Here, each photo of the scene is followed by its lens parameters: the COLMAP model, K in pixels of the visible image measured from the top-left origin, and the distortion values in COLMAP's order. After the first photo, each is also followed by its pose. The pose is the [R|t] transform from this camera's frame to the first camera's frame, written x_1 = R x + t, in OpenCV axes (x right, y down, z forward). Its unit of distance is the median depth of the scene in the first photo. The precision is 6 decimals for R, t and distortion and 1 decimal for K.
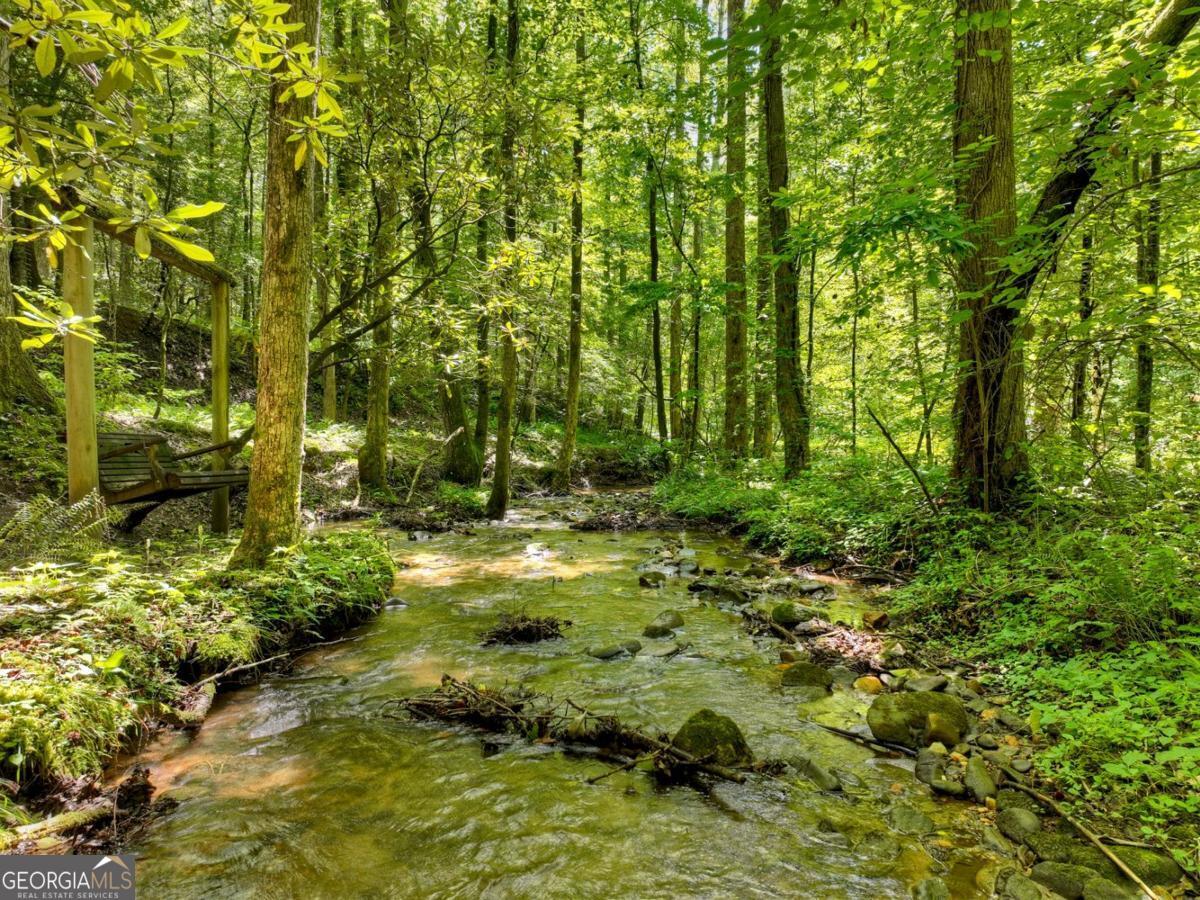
lens RADIAL K [[840.0, 0, 606.3], [0, 840.0, 447.2], [0, 0, 1]] dist [-0.005184, 0.008687]
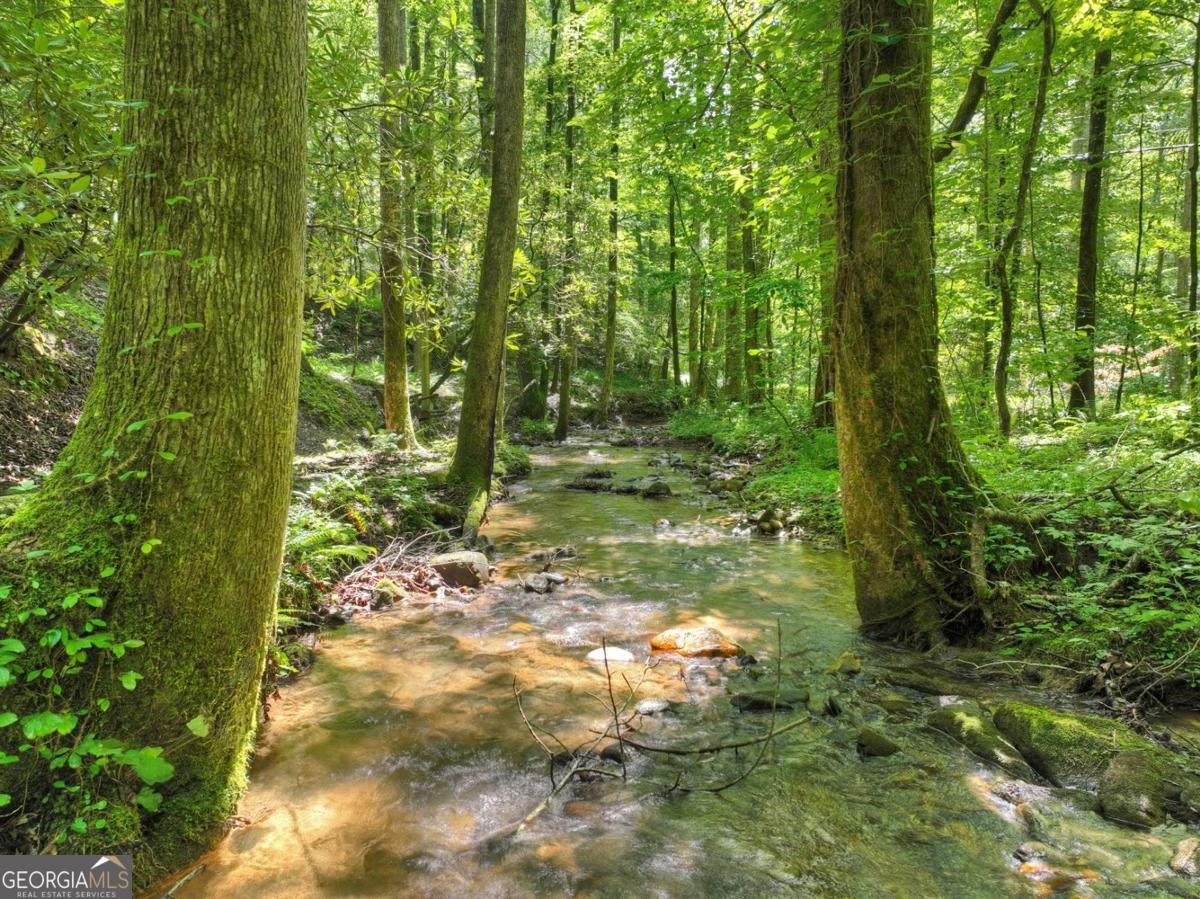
lens RADIAL K [[840.0, 0, 606.3], [0, 840.0, 446.7], [0, 0, 1]] dist [-0.005184, 0.008687]
pose [[0.999248, 0.005314, -0.038411, 0.005755], [-0.002558, 0.997442, 0.071441, -0.009833], [0.038692, -0.071289, 0.996705, -0.359589]]
